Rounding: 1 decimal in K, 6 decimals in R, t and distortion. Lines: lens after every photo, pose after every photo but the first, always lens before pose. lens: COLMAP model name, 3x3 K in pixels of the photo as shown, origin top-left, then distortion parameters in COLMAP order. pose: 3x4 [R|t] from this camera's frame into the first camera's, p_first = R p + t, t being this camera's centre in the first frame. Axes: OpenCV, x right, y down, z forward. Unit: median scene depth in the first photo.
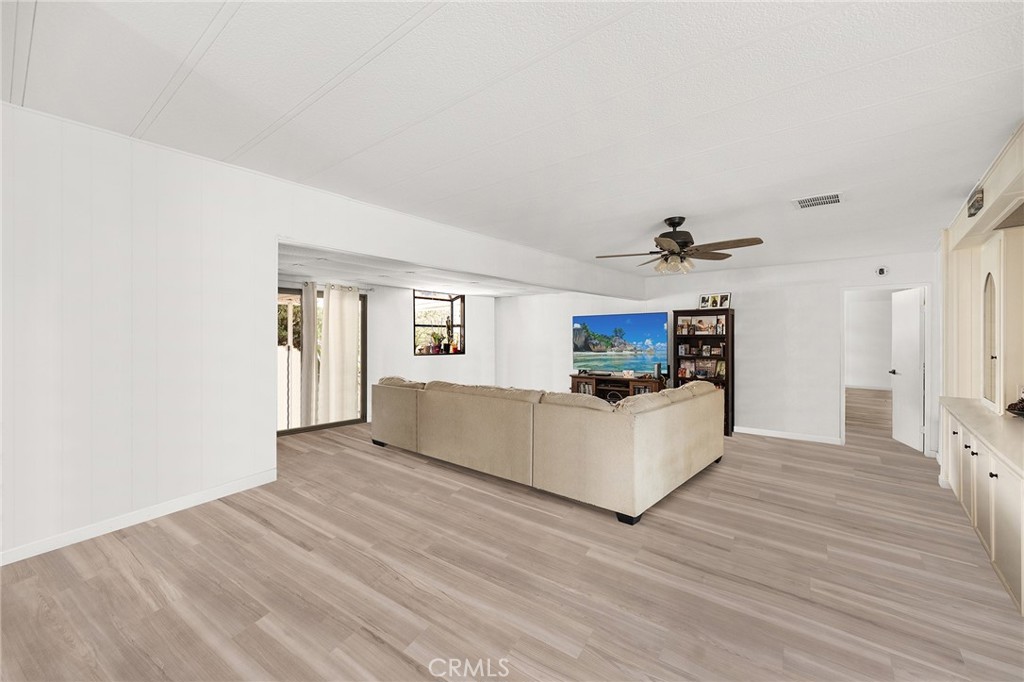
lens RADIAL K [[435.1, 0, 502.8], [0, 435.1, 333.7], [0, 0, 1]] dist [0.001263, 0.000623]
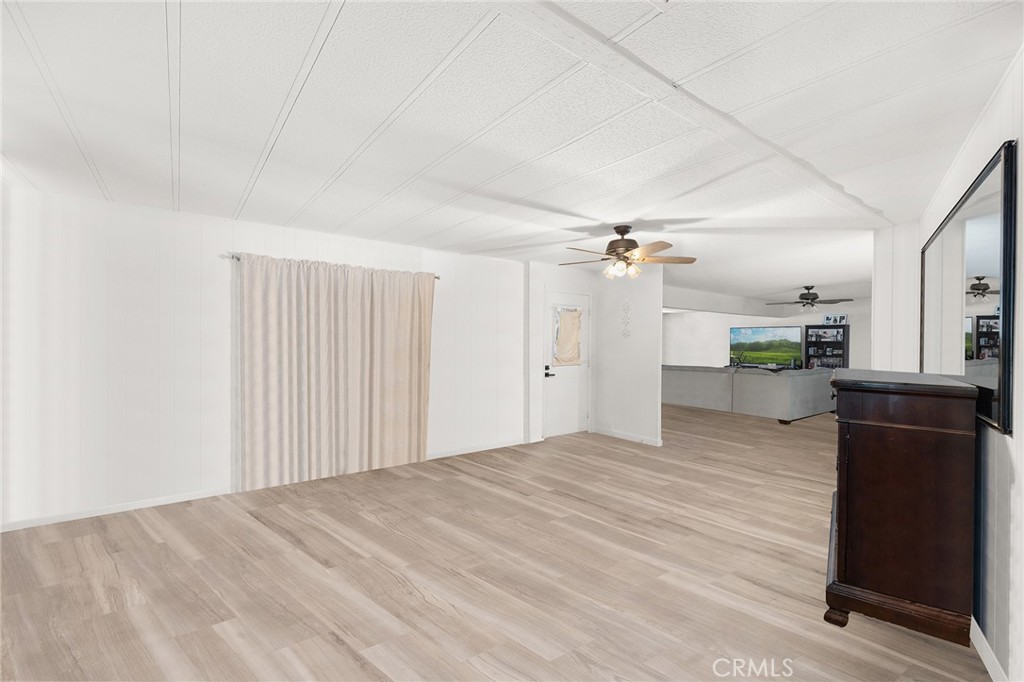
lens RADIAL K [[435.1, 0, 507.4], [0, 435.1, 340.3], [0, 0, 1]] dist [0.001263, 0.000623]
pose [[0.976581, 0.006679, -0.215048, -0.319758], [-0.004814, 0.999946, 0.009195, -0.009094], [0.215098, -0.007944, 0.976560, -0.764136]]
